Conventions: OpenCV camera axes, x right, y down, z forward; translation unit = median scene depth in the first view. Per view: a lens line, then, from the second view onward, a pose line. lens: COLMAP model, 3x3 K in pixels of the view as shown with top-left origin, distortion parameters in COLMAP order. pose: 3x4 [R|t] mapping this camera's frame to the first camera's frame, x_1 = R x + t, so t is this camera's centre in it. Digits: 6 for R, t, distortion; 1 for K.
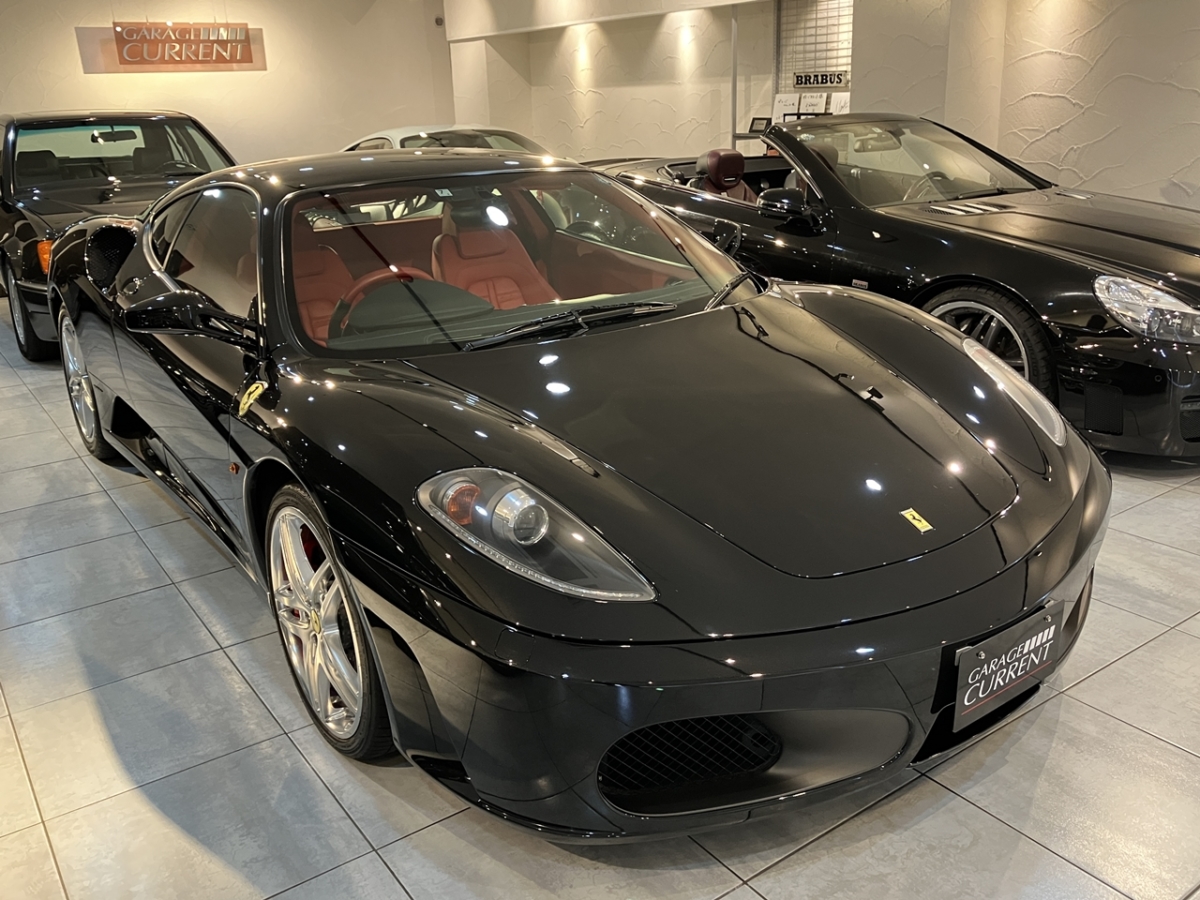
lens RADIAL K [[1018.7, 0, 606.0], [0, 1018.7, 443.3], [0, 0, 1]] dist [0.010053, 0.008720]
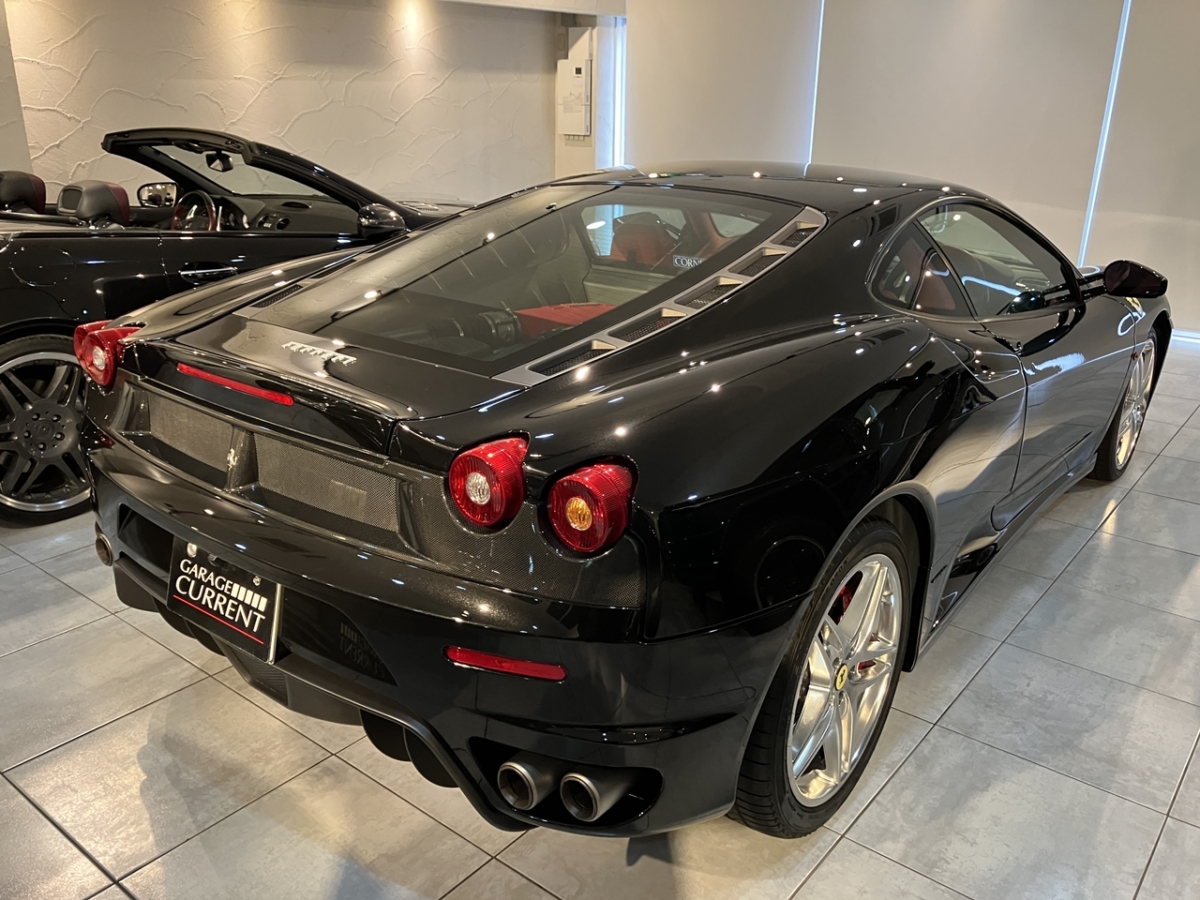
lens RADIAL K [[1018.7, 0, 605.5], [0, 1018.7, 454.4], [0, 0, 1]] dist [0.010053, 0.008720]
pose [[-0.272270, -0.300647, 0.914046, -0.937332], [0.311392, 0.871285, 0.379337, -0.390248], [-0.910442, 0.387909, -0.143606, 1.183545]]
